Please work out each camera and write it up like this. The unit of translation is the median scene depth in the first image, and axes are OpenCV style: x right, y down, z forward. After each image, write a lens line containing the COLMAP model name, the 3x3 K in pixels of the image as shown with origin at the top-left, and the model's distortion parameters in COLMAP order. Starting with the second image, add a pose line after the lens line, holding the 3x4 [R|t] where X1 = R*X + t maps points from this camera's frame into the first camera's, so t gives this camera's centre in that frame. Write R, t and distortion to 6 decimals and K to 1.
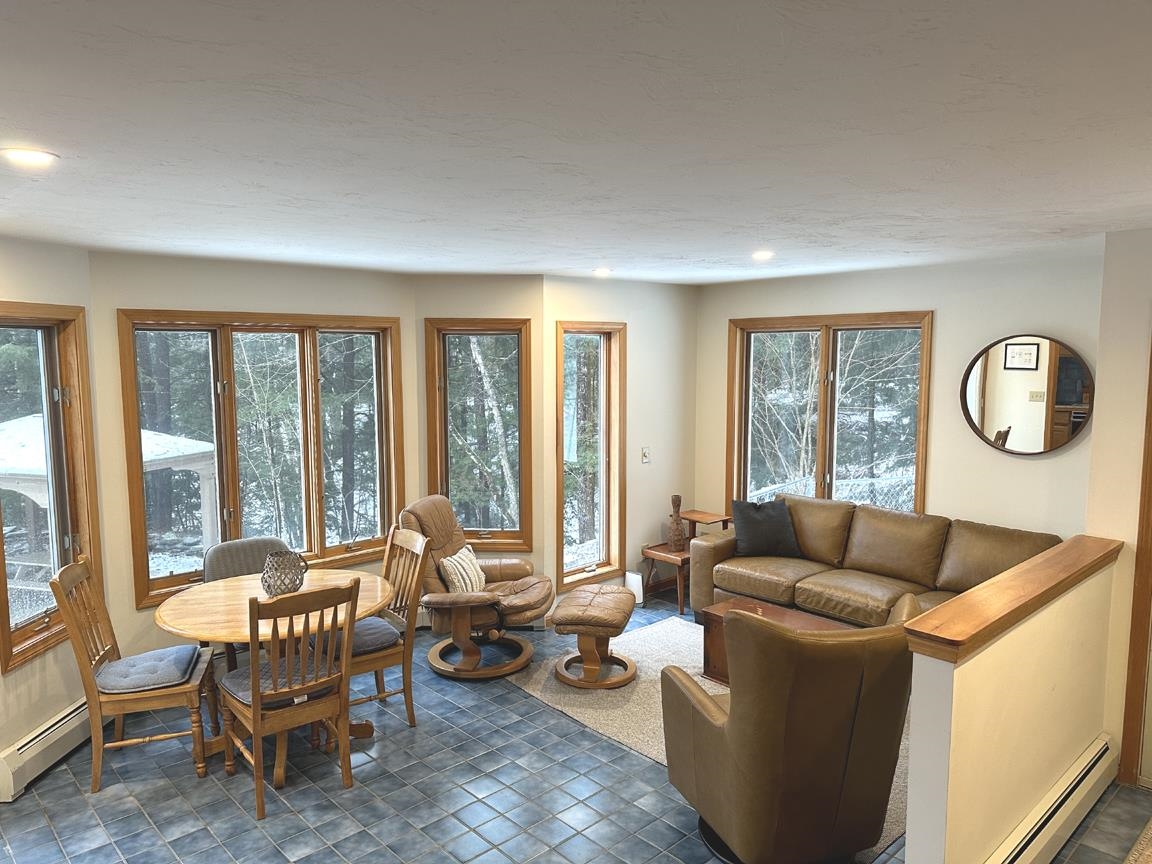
lens RADIAL K [[799.4, 0, 581.9], [0, 799.4, 430.4], [0, 0, 1]] dist [0.138831, -0.192662]
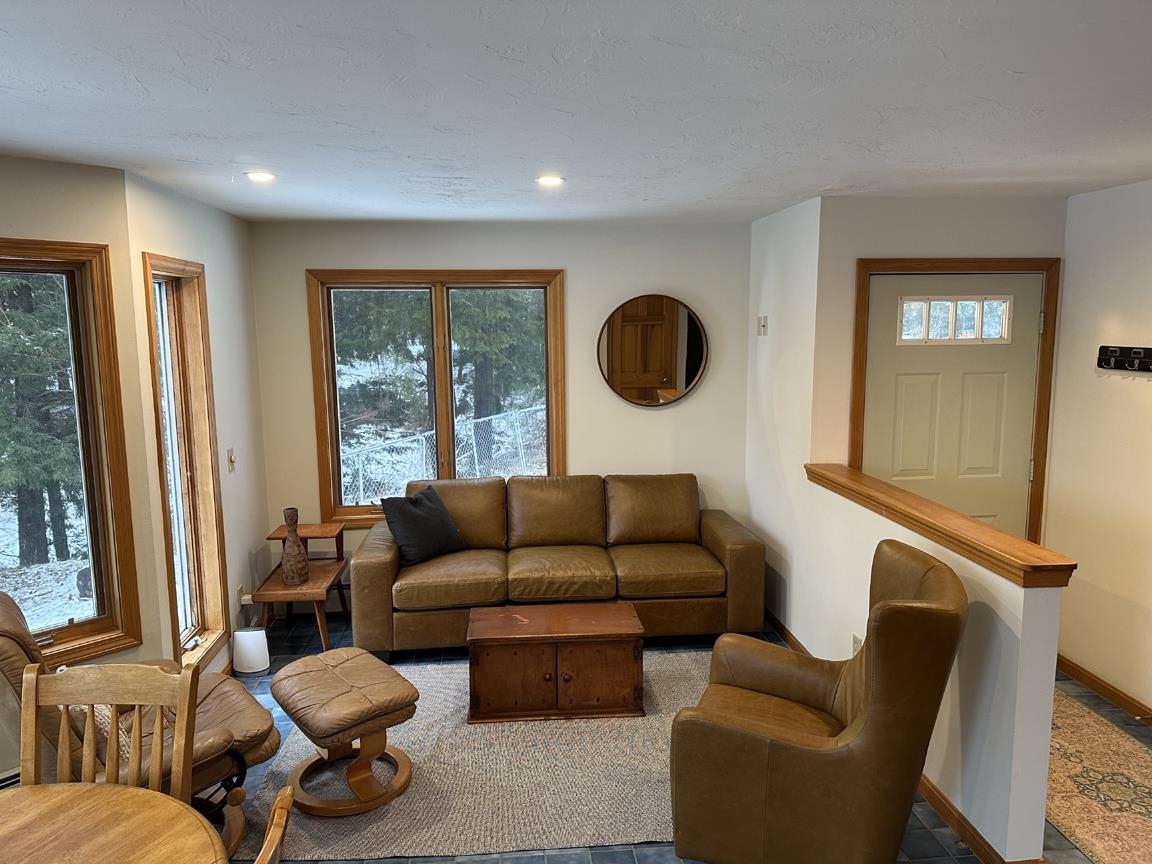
lens RADIAL K [[799.4, 0, 581.9], [0, 799.4, 430.4], [0, 0, 1]] dist [0.138831, -0.192662]
pose [[0.611795, -0.110515, 0.783258, -0.324869], [0.090264, 0.993478, 0.069672, -0.018841], [-0.785850, 0.028075, 0.617780, 0.372971]]
